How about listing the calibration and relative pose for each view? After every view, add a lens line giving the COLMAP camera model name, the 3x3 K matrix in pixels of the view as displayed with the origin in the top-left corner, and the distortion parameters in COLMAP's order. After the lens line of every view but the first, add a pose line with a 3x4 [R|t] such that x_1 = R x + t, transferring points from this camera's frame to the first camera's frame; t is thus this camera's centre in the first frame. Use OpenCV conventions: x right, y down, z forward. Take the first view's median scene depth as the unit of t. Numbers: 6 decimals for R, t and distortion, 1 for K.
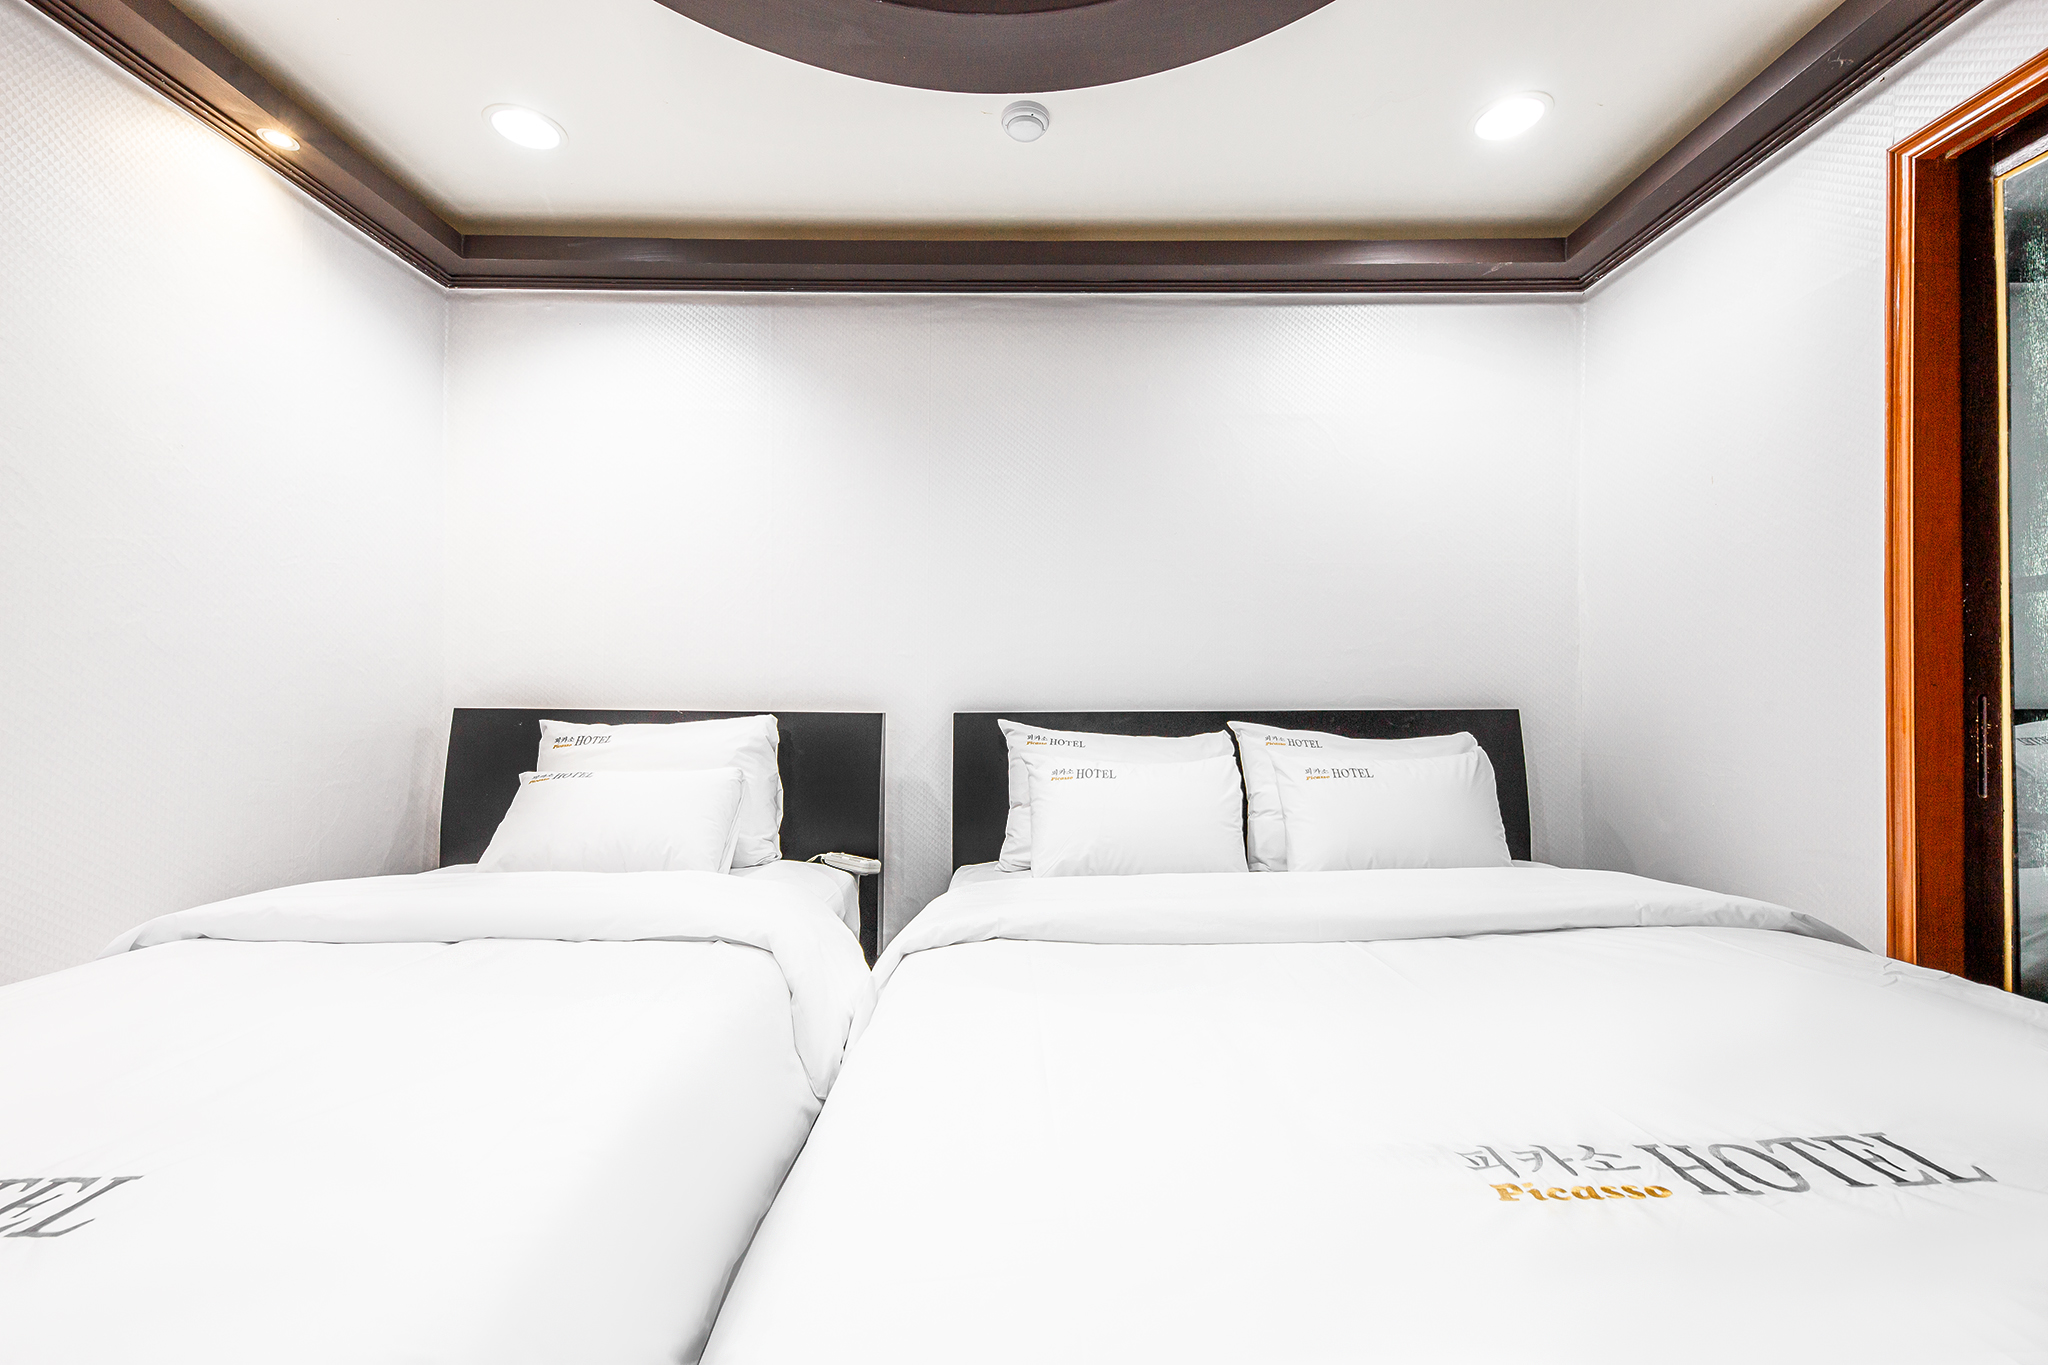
lens RADIAL K [[853.8, 0, 1029.0], [0, 853.8, 689.6], [0, 0, 1]] dist [0.001598, 0.000338]
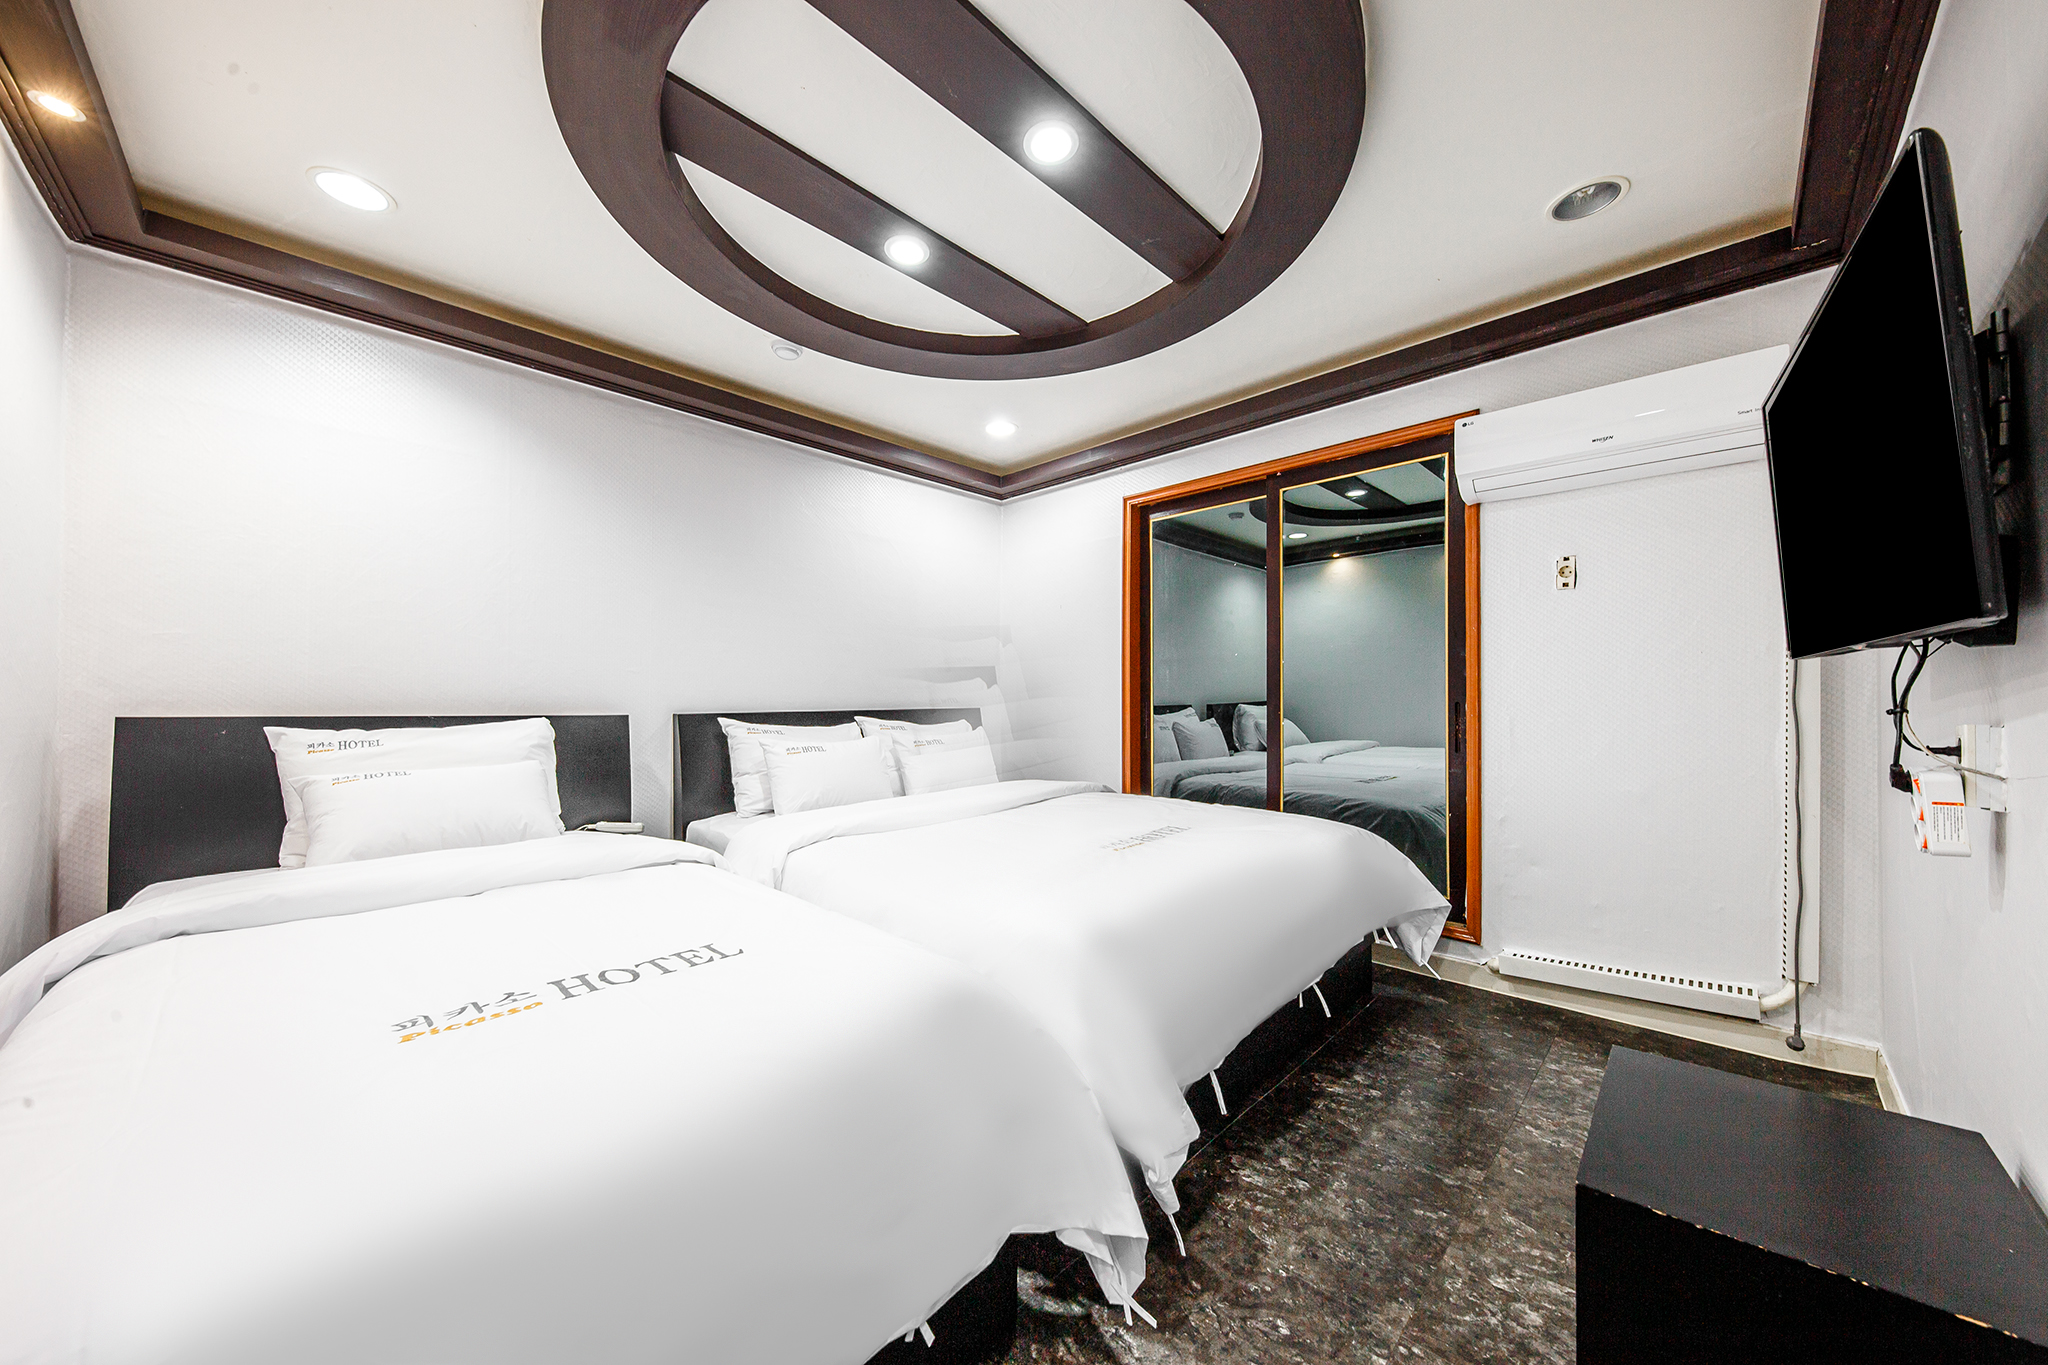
lens RADIAL K [[706.5, 0, 1021.6], [0, 706.5, 694.2], [0, 0, 1]] dist [0.000232, -0.000047]
pose [[0.702689, 0.004944, 0.711479, -0.553838], [-0.008148, 0.999966, 0.001098, -0.012247], [-0.711450, -0.006569, 0.702706, -0.230089]]
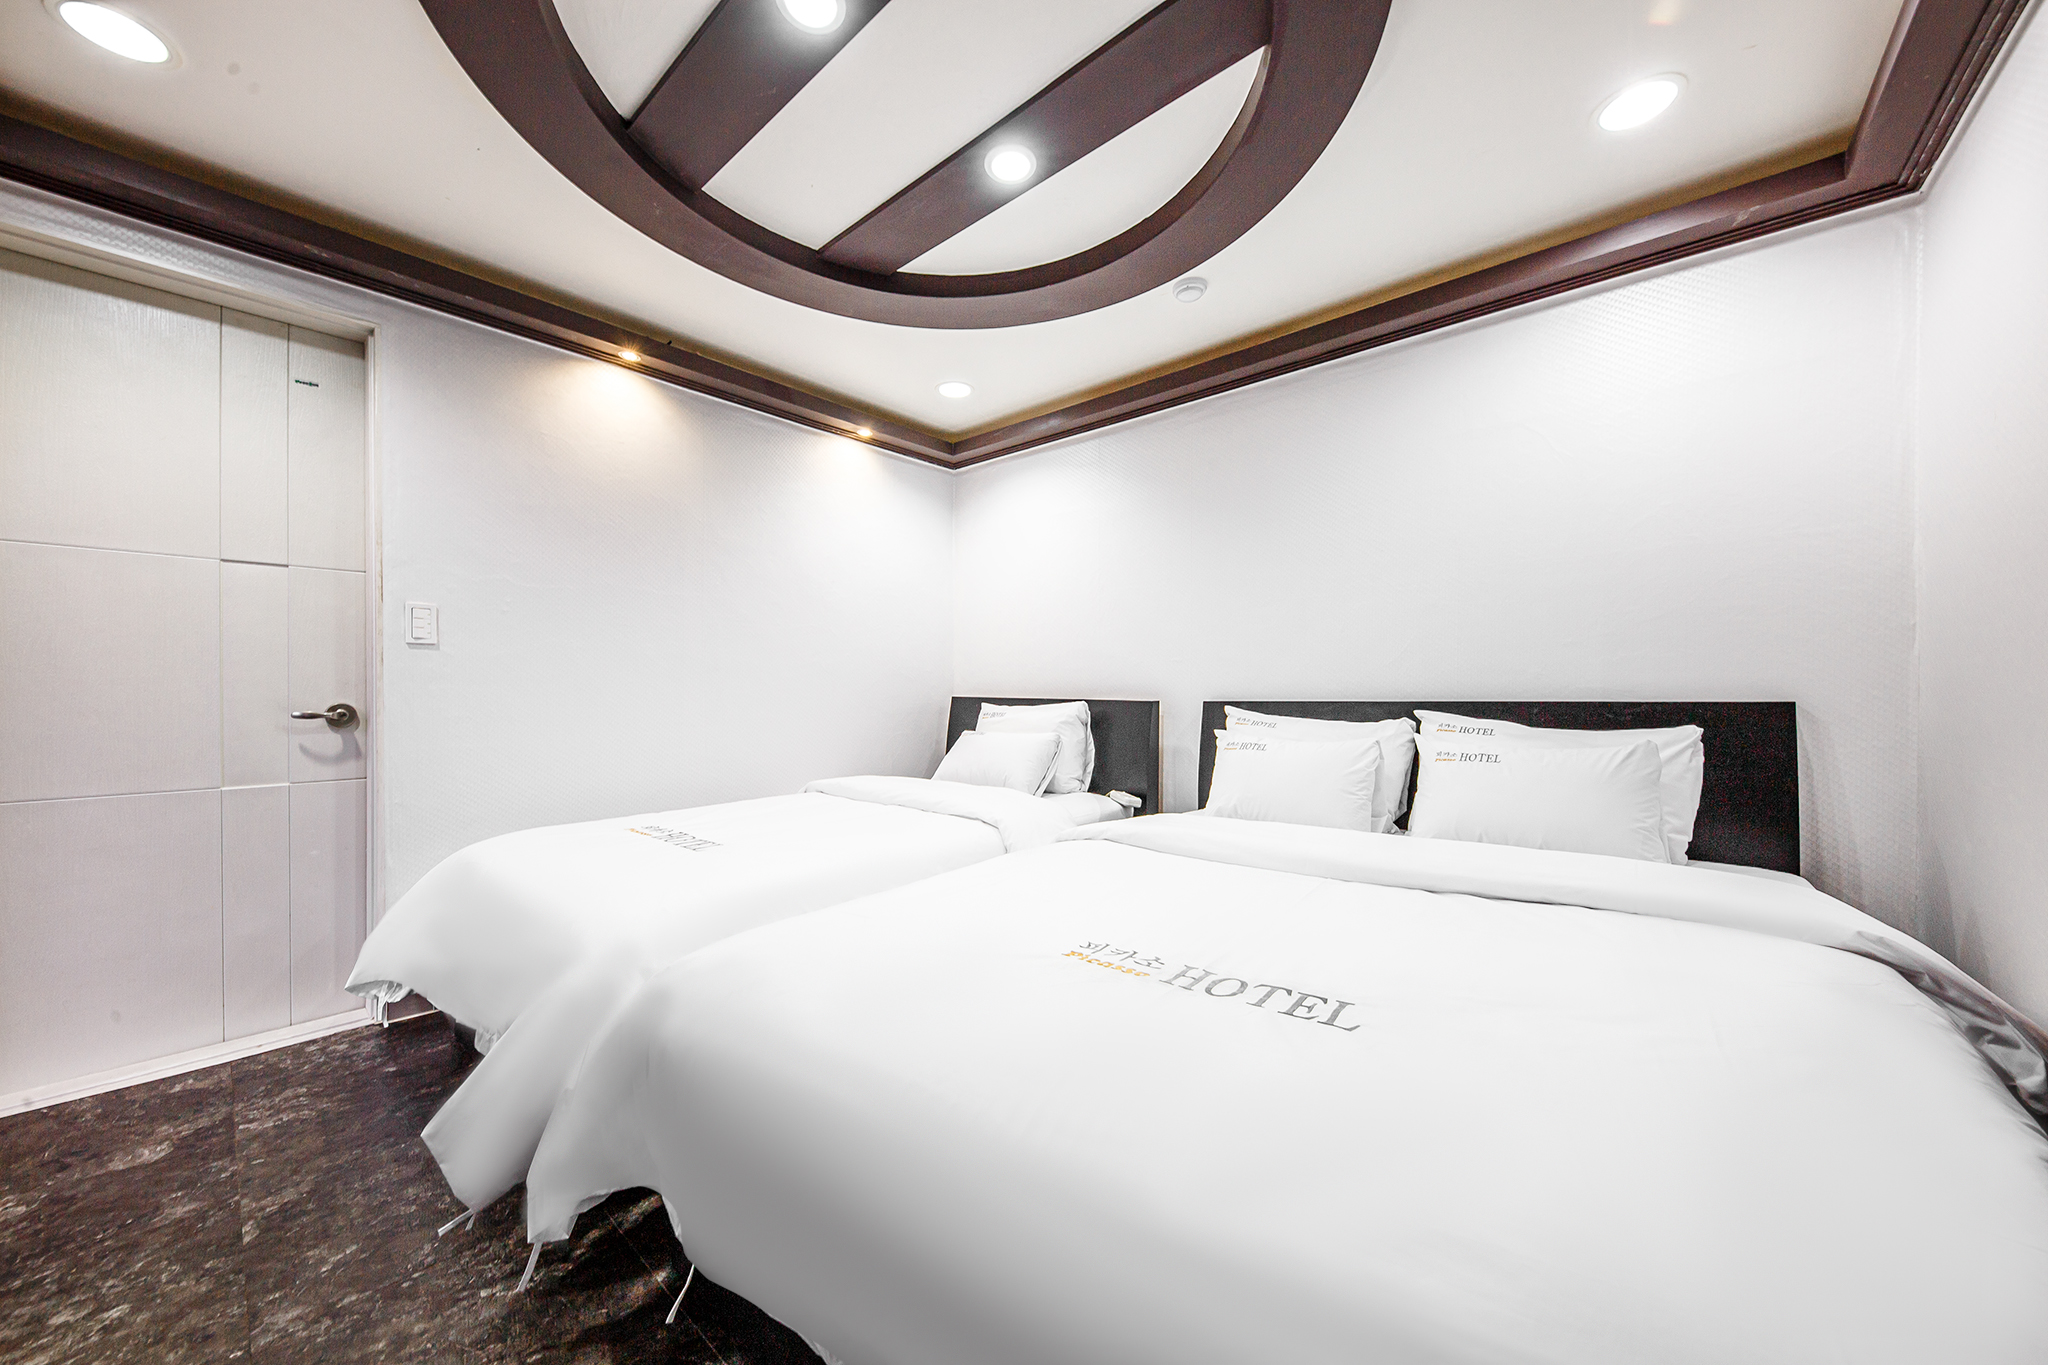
lens RADIAL K [[706.5, 0, 1021.6], [0, 706.5, 694.2], [0, 0, 1]] dist [0.000232, -0.000047]
pose [[0.758332, 0.001816, -0.651866, 0.469522], [0.013523, 0.999737, 0.018516, -0.010027], [0.651728, -0.022857, 0.758108, -0.085727]]
